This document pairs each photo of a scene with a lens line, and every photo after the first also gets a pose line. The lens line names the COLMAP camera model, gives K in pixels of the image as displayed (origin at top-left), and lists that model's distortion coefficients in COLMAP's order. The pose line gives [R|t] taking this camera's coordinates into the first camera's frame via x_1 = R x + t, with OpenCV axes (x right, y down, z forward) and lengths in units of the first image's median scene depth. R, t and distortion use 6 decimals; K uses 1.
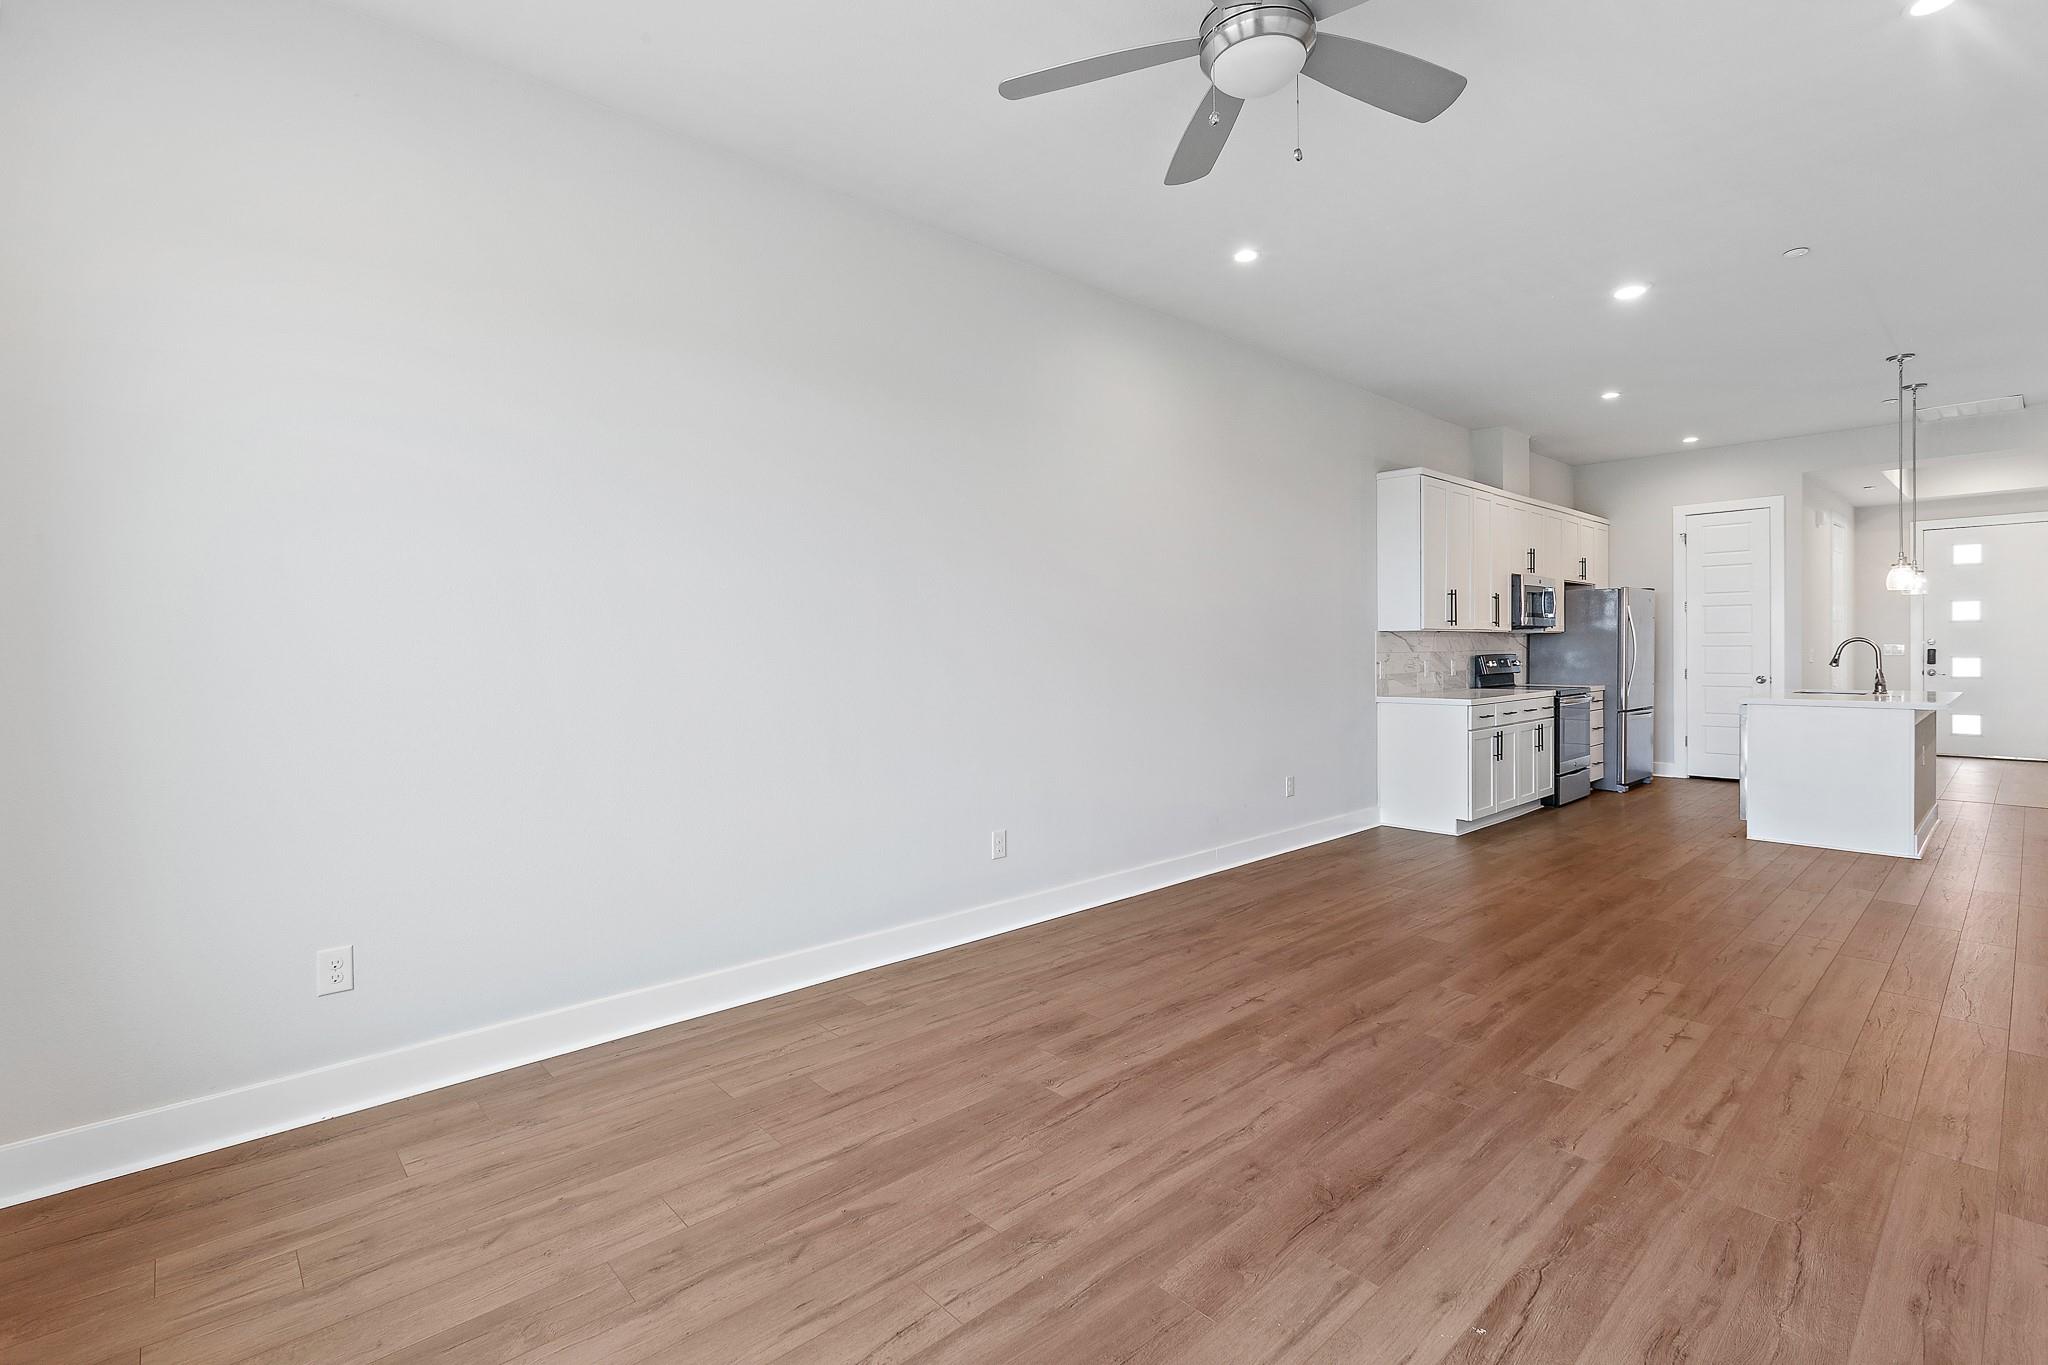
lens RADIAL K [[938.6, 0, 1013.6], [0, 938.6, 661.5], [0, 0, 1]] dist [-0.000142, 0.009333]
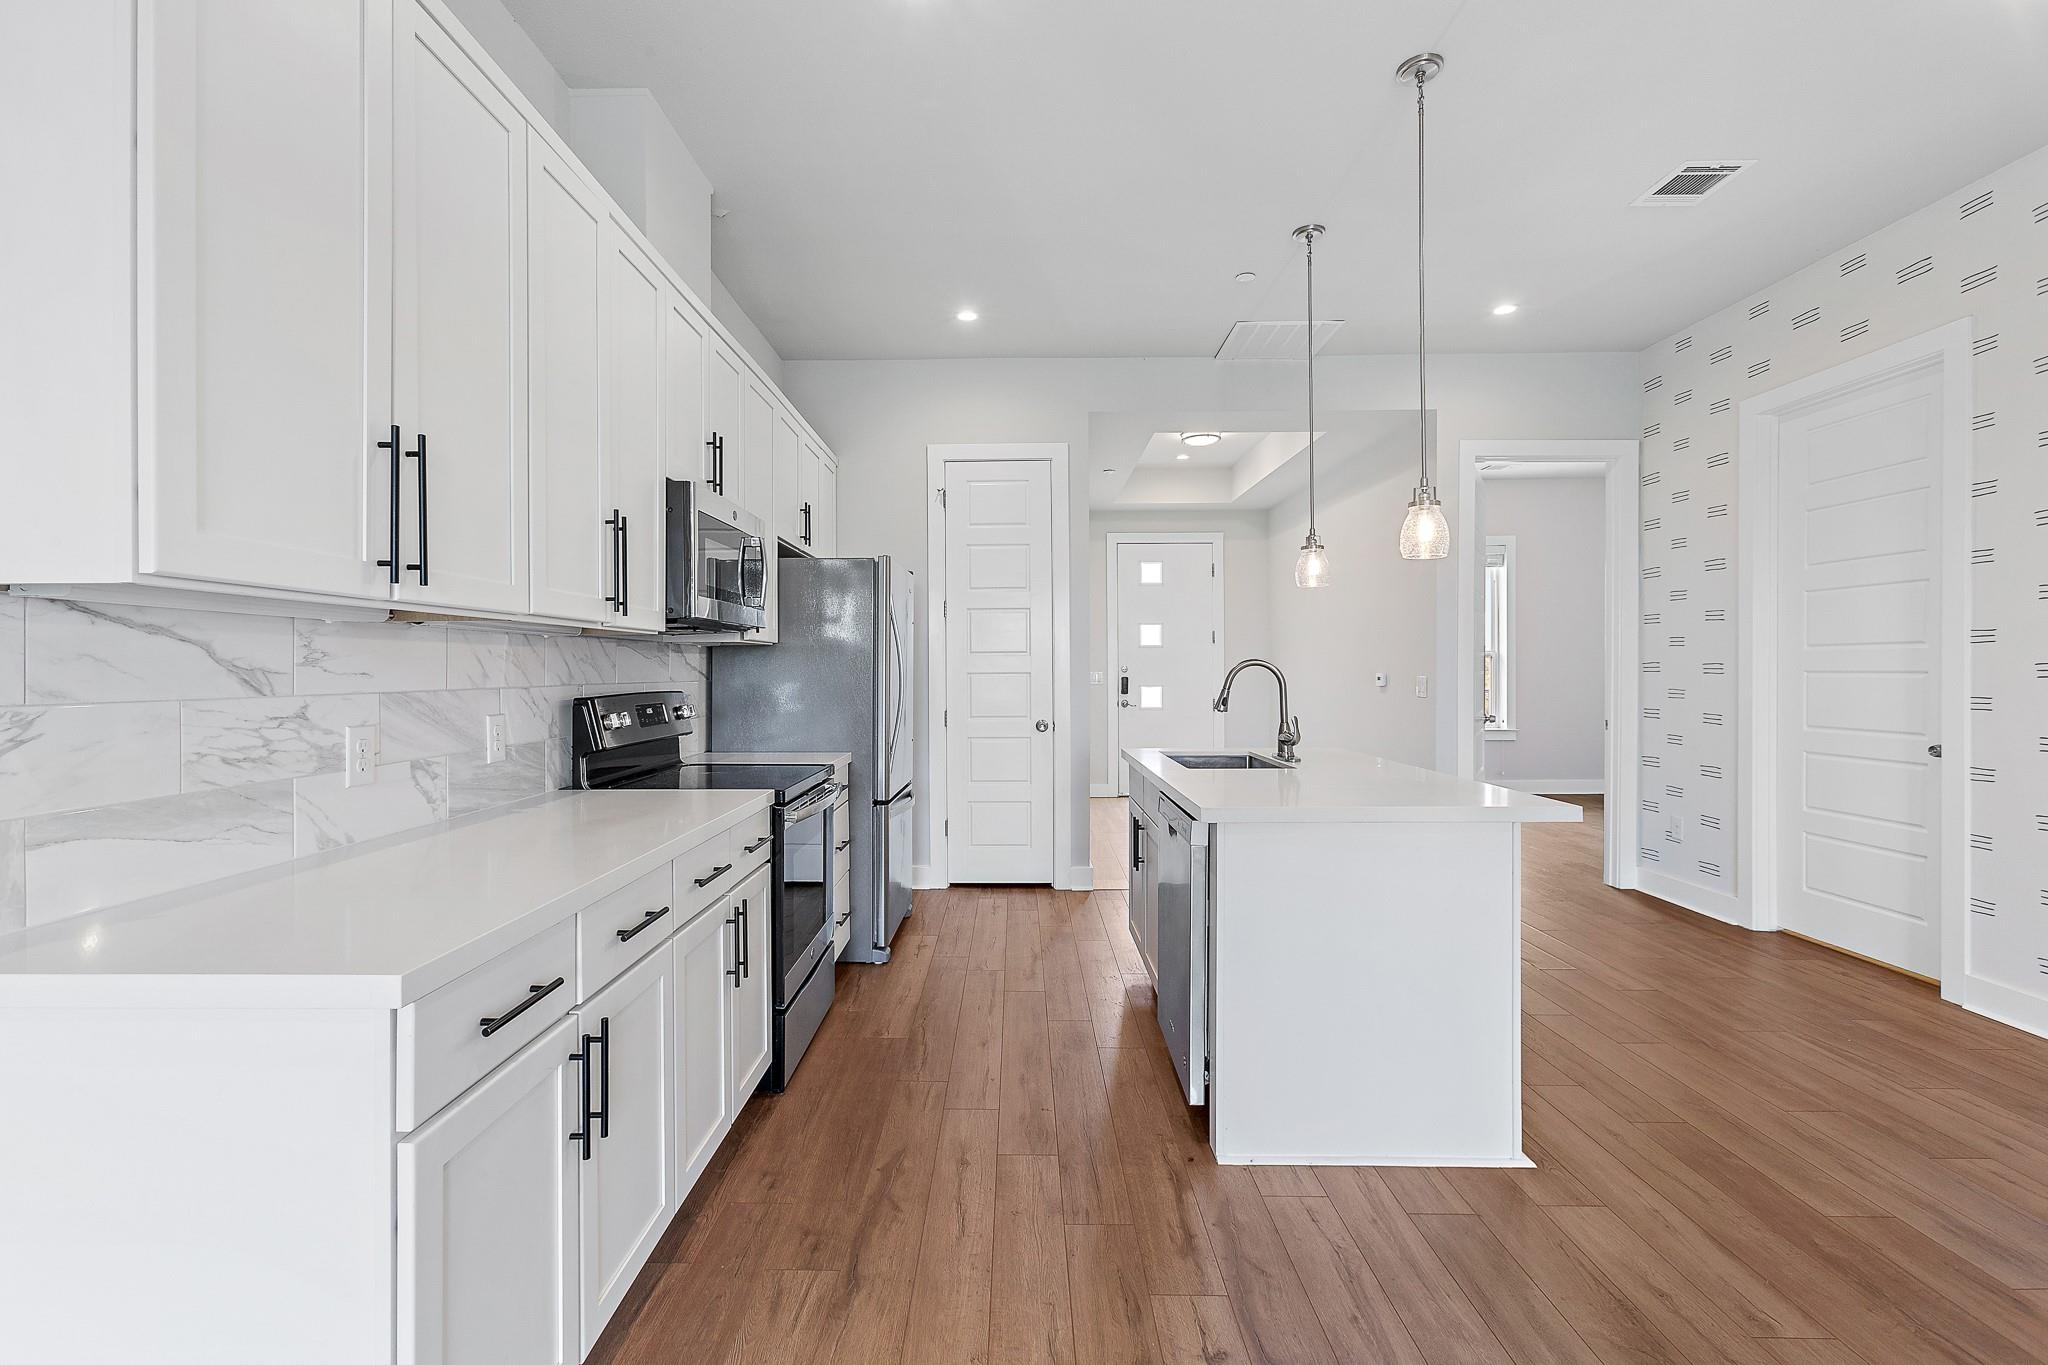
lens RADIAL K [[913.7, 0, 999.1], [0, 913.7, 669.1], [0, 0, 1]] dist [-0.000479, 0.000639]
pose [[0.695491, 0.005463, 0.718514, 0.659923], [0.008119, 0.999848, -0.015461, -0.020551], [-0.718489, 0.016587, 0.695340, 1.193217]]
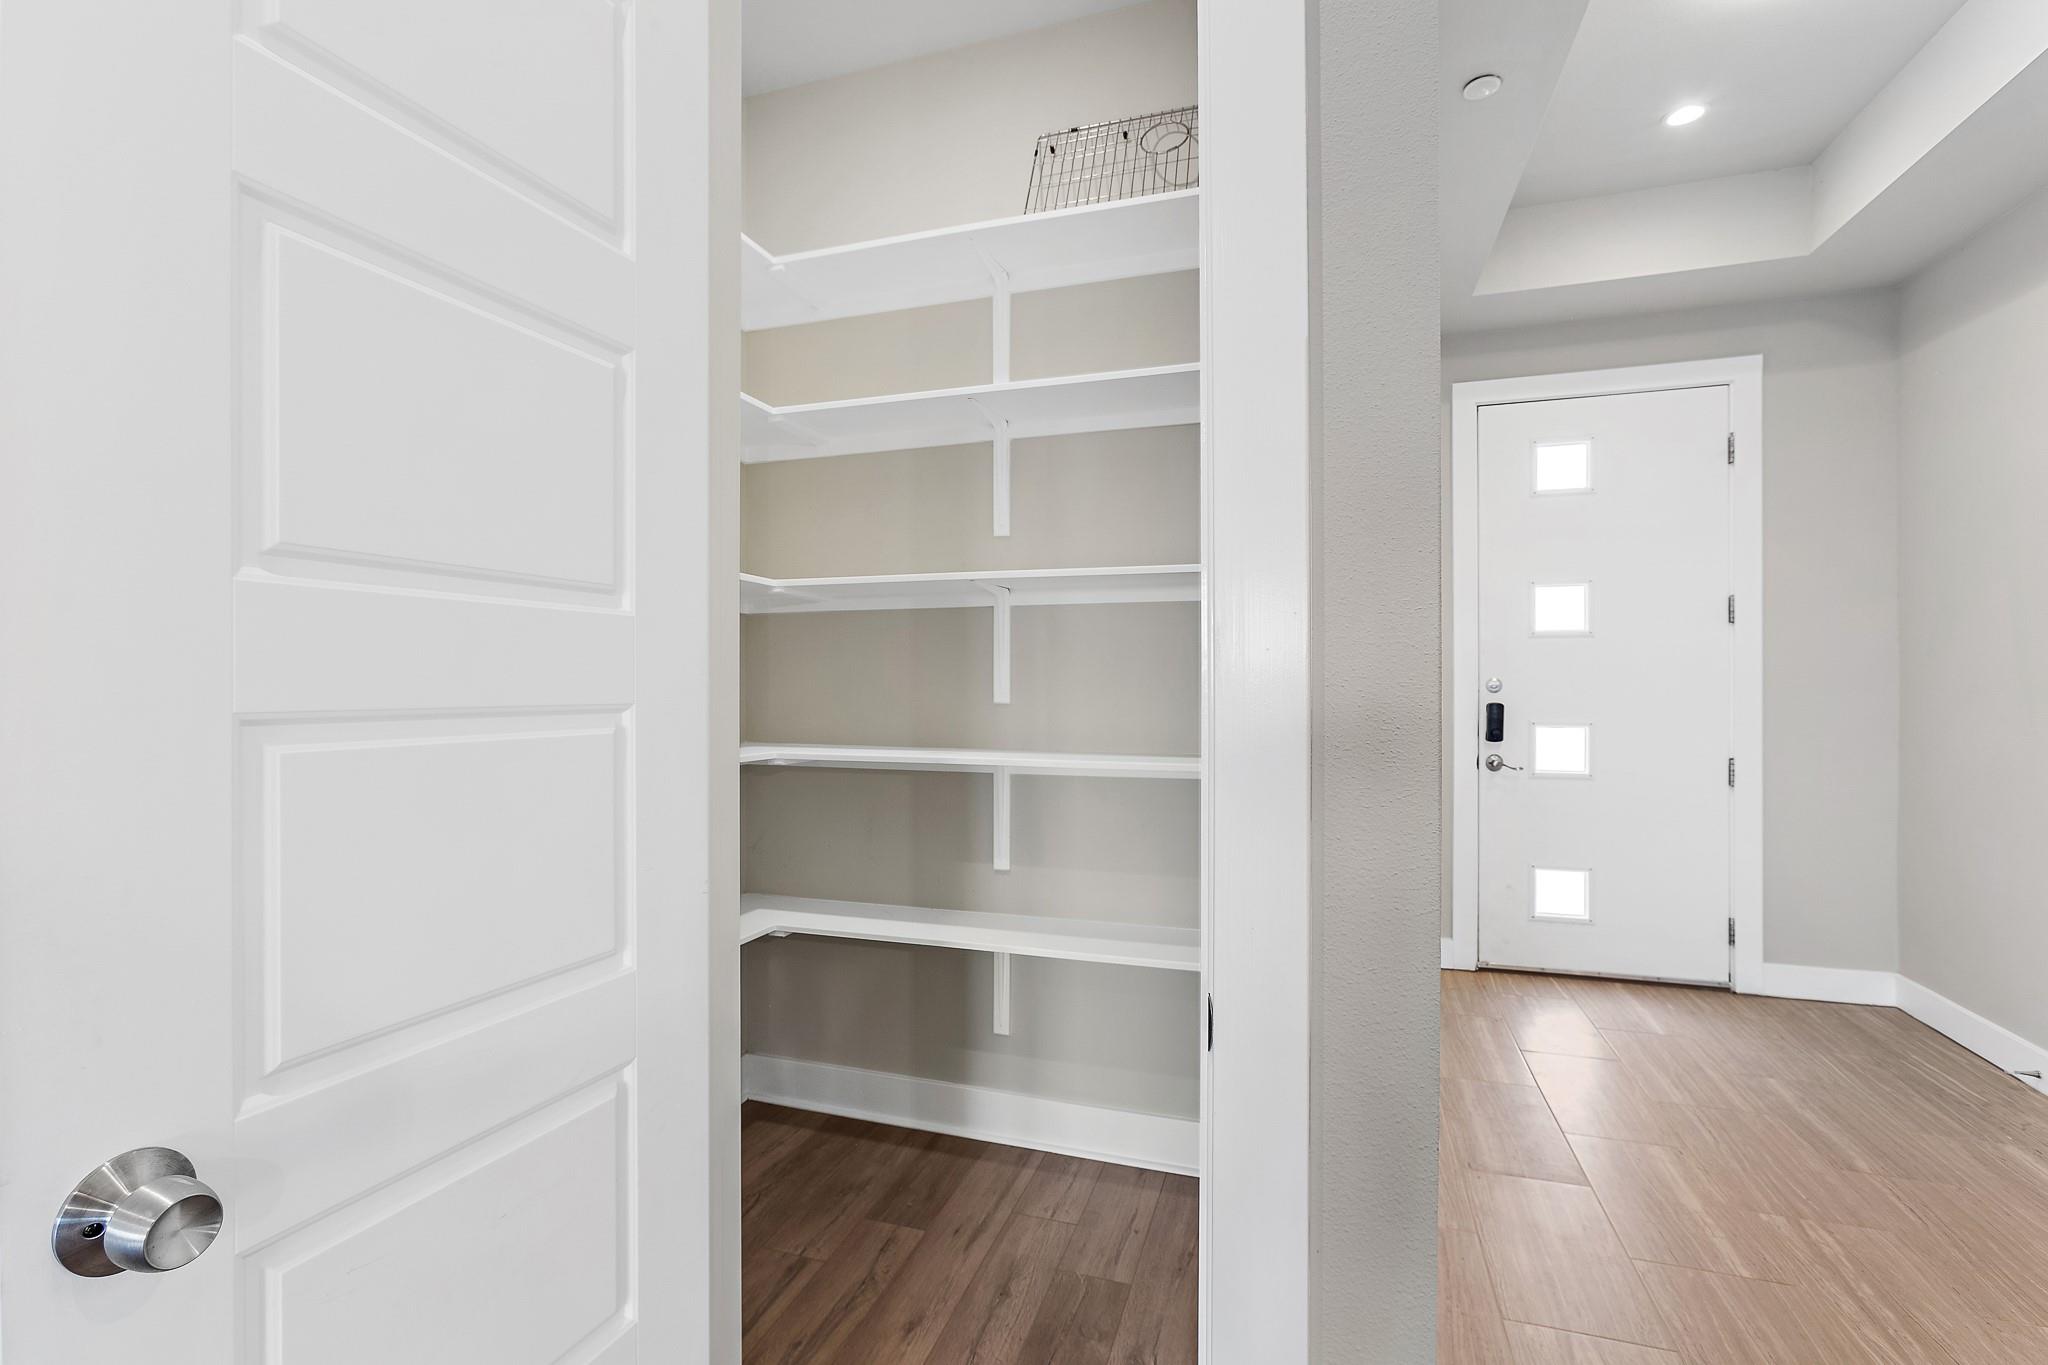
lens RADIAL K [[938.8, 0, 1026.2], [0, 938.8, 655.3], [0, 0, 1]] dist [0.000072, 0.000493]
pose [[0.864817, 0.004928, 0.502064, 1.480650], [0.003994, 0.999853, -0.016694, -0.067548], [-0.502072, 0.016442, 0.864669, 1.861768]]
